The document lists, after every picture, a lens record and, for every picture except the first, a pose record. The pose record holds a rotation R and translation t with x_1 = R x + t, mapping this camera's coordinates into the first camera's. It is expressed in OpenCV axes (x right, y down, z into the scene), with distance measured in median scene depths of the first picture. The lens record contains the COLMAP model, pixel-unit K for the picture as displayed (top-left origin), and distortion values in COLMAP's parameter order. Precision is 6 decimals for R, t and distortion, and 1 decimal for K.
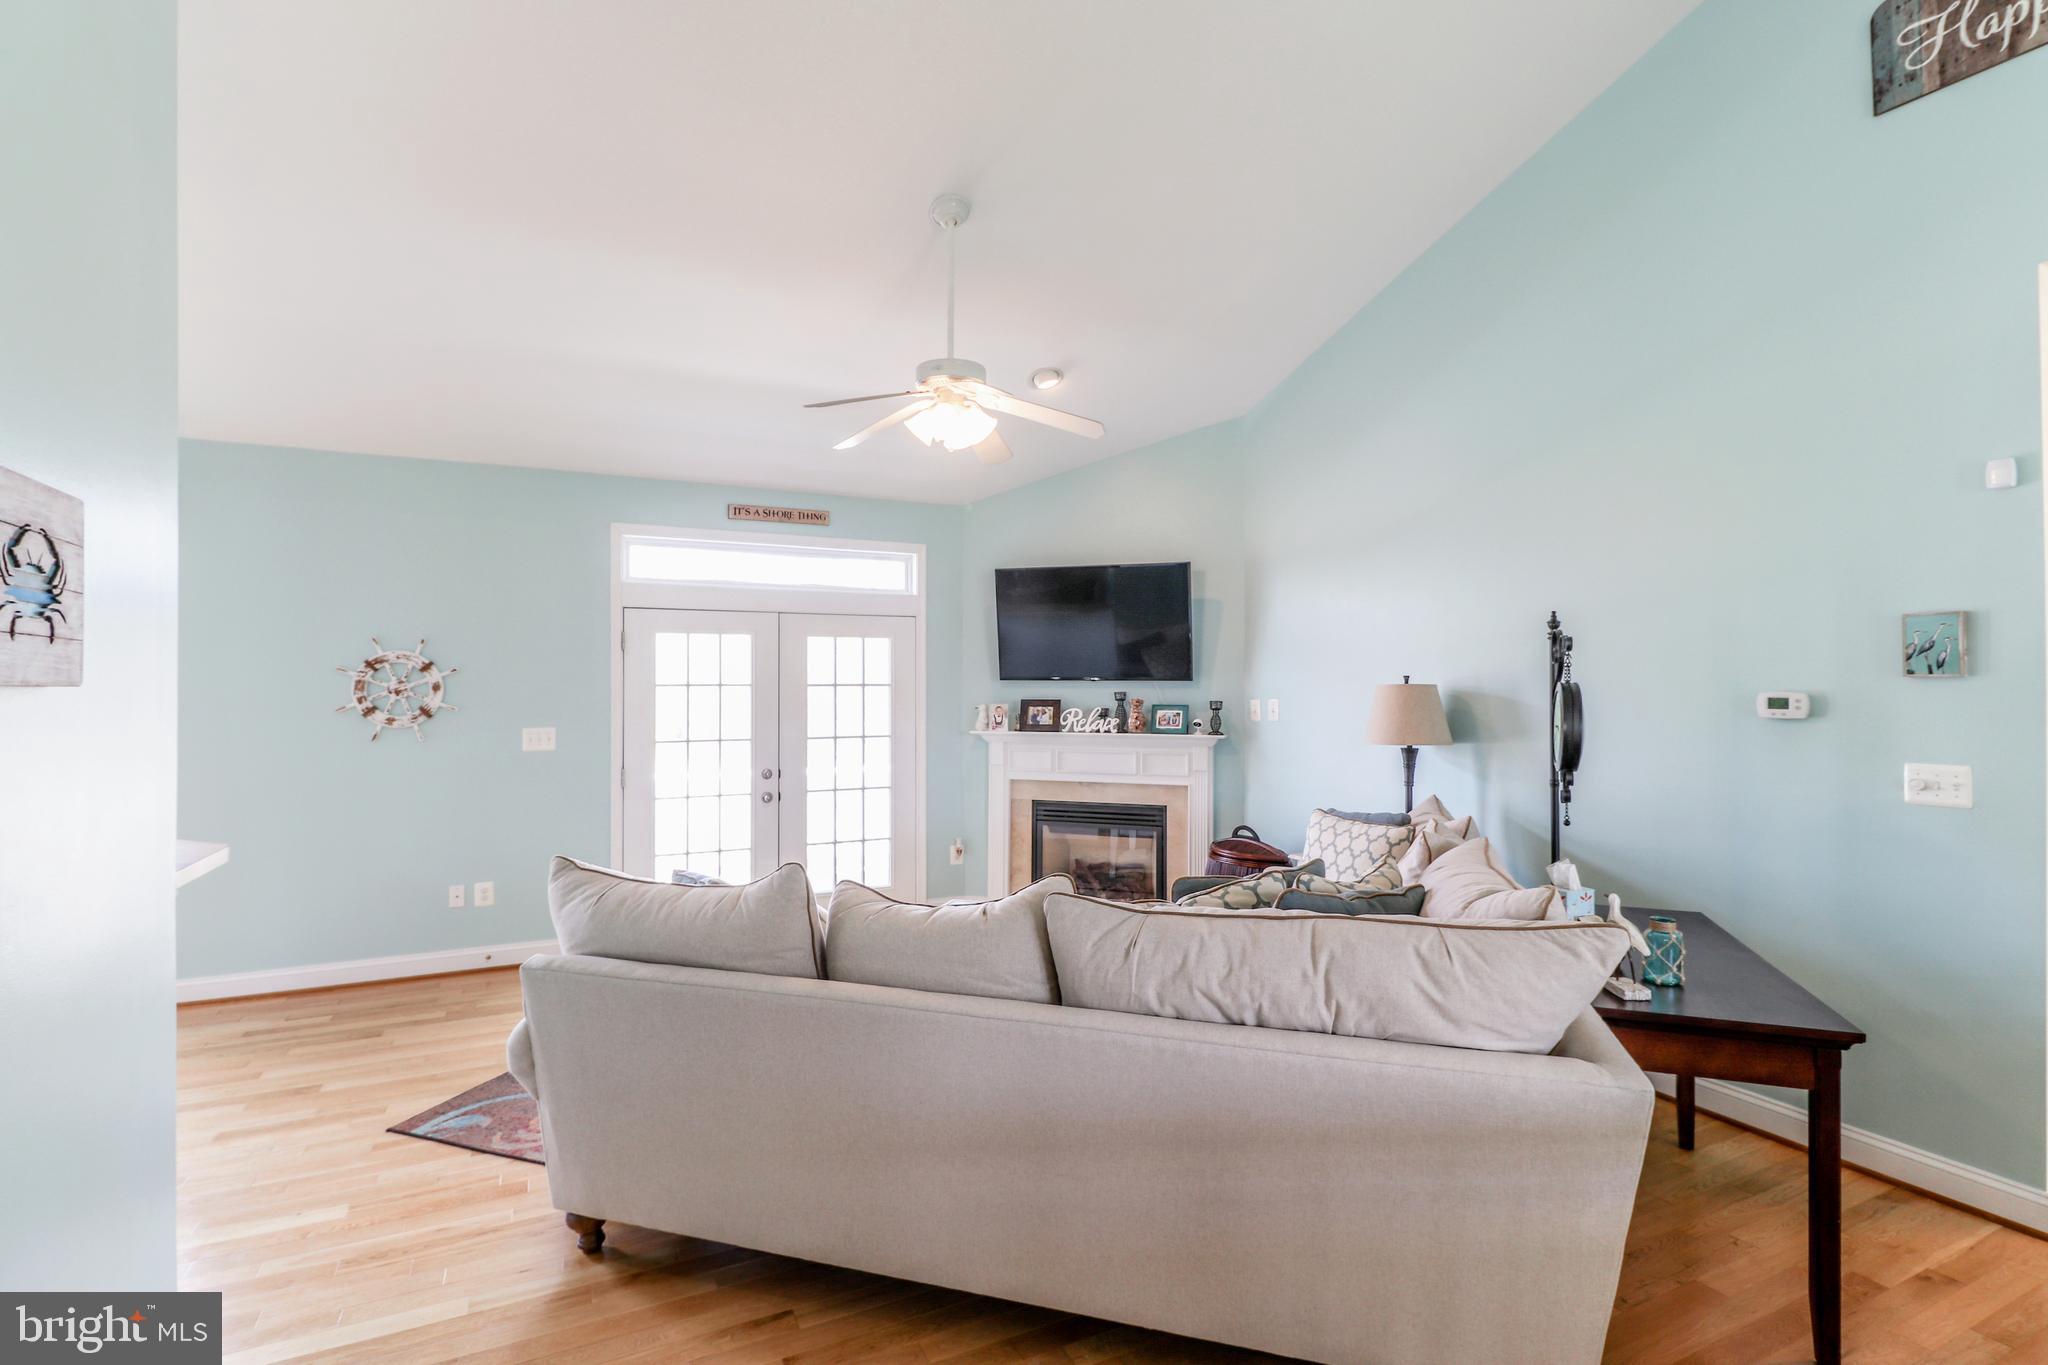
lens RADIAL K [[952.4, 0, 1018.0], [0, 952.4, 677.8], [0, 0, 1]] dist [0.000996, -0.003916]
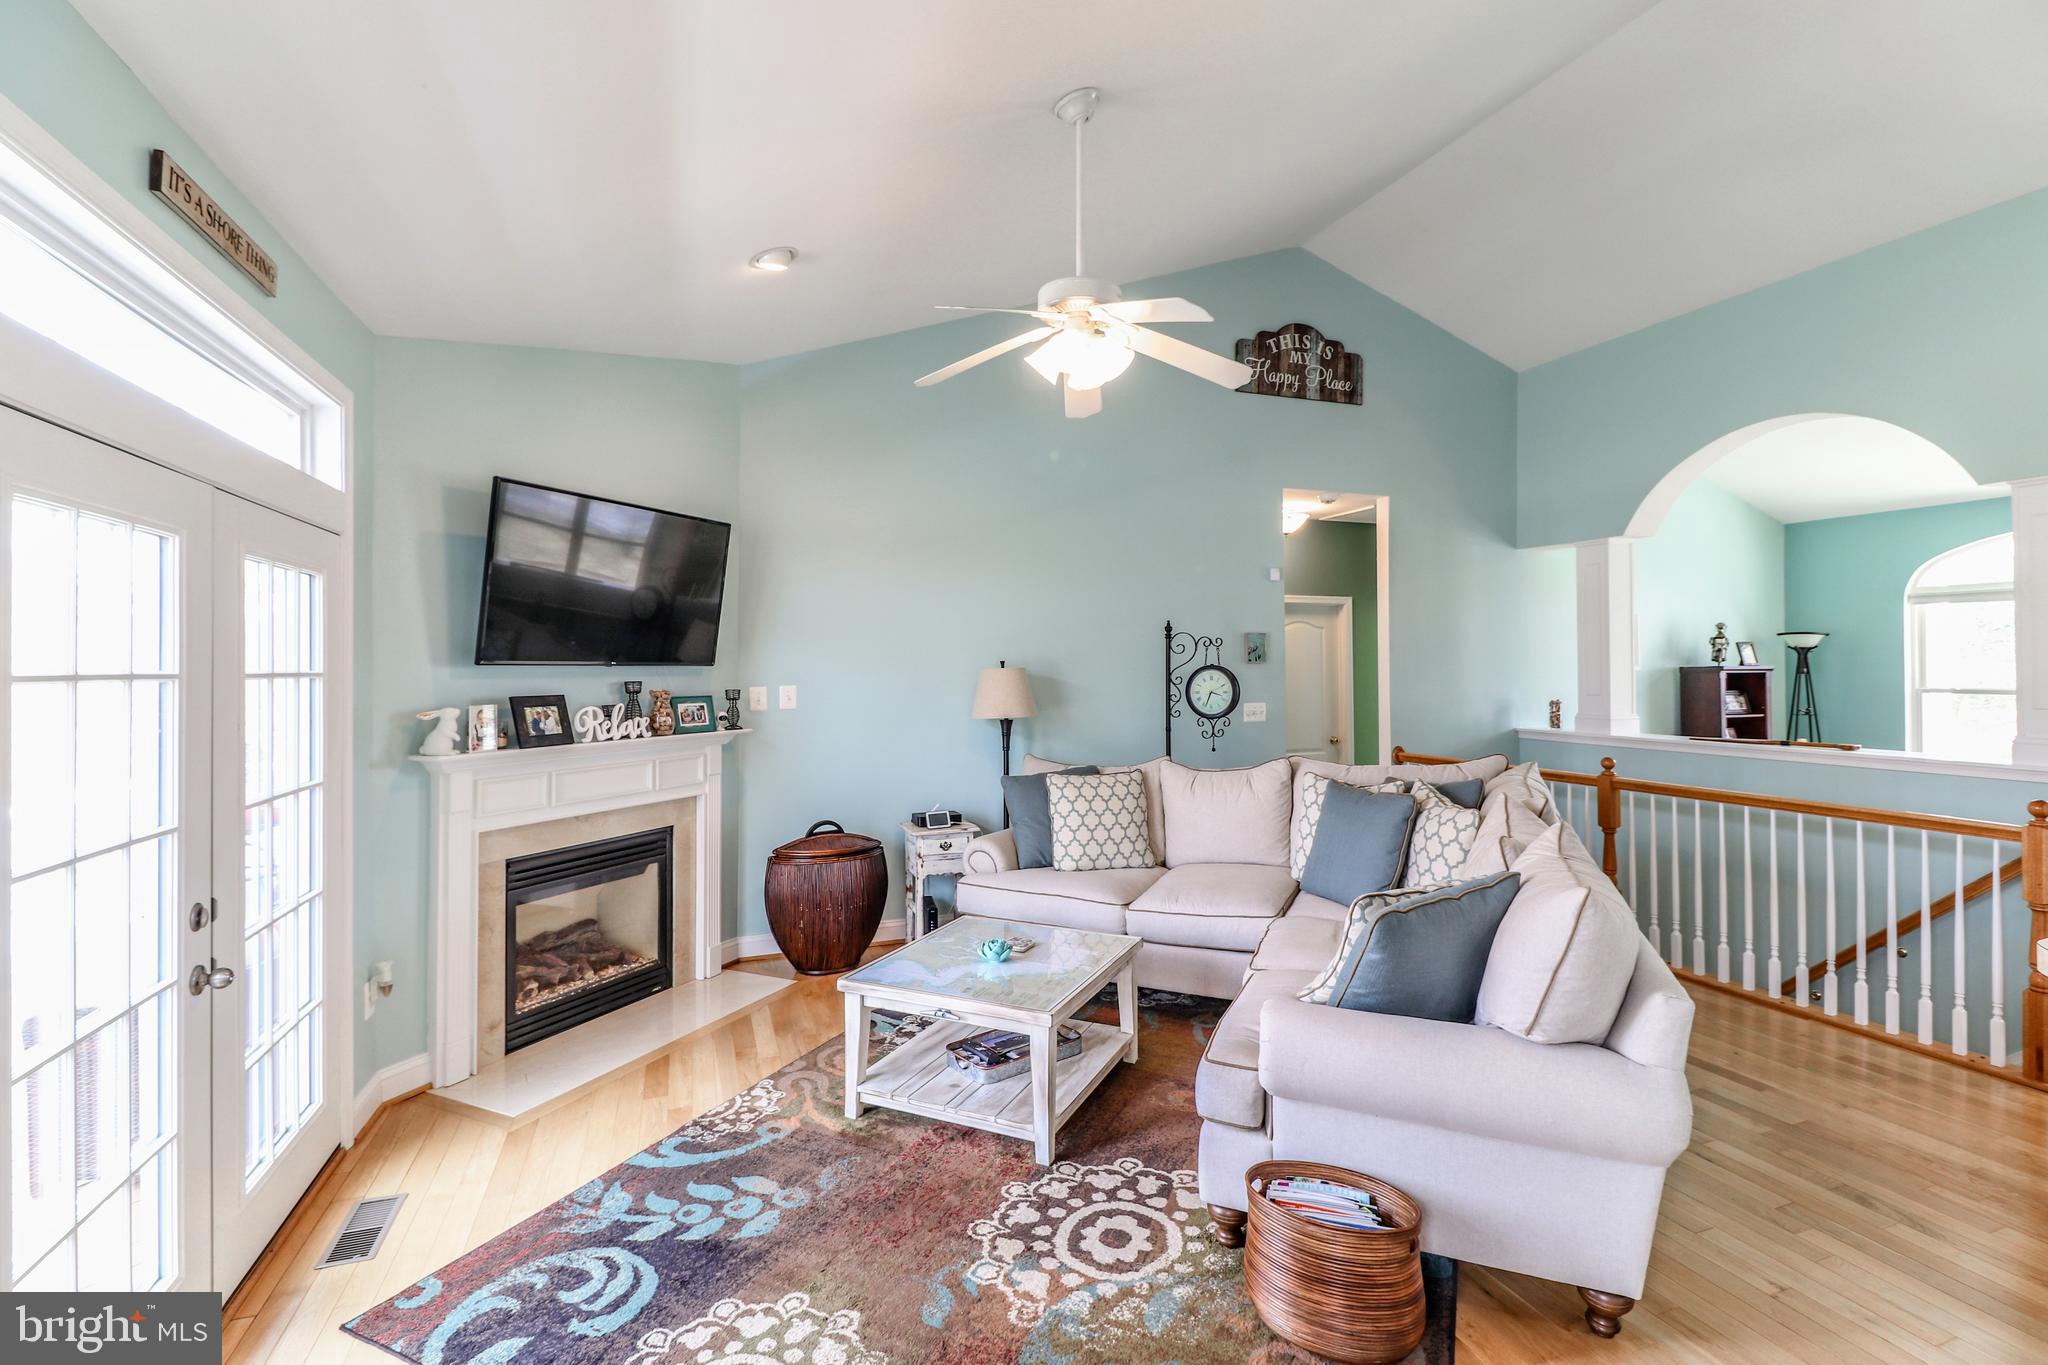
lens RADIAL K [[952.4, 0, 1038.3], [0, 952.4, 656.4], [0, 0, 1]] dist [0.000996, -0.003916]
pose [[0.082400, 0.008608, 0.996562, -0.619912], [-0.001482, 0.999963, -0.008515, 0.001593], [-0.996598, -0.000776, 0.082410, 0.655473]]
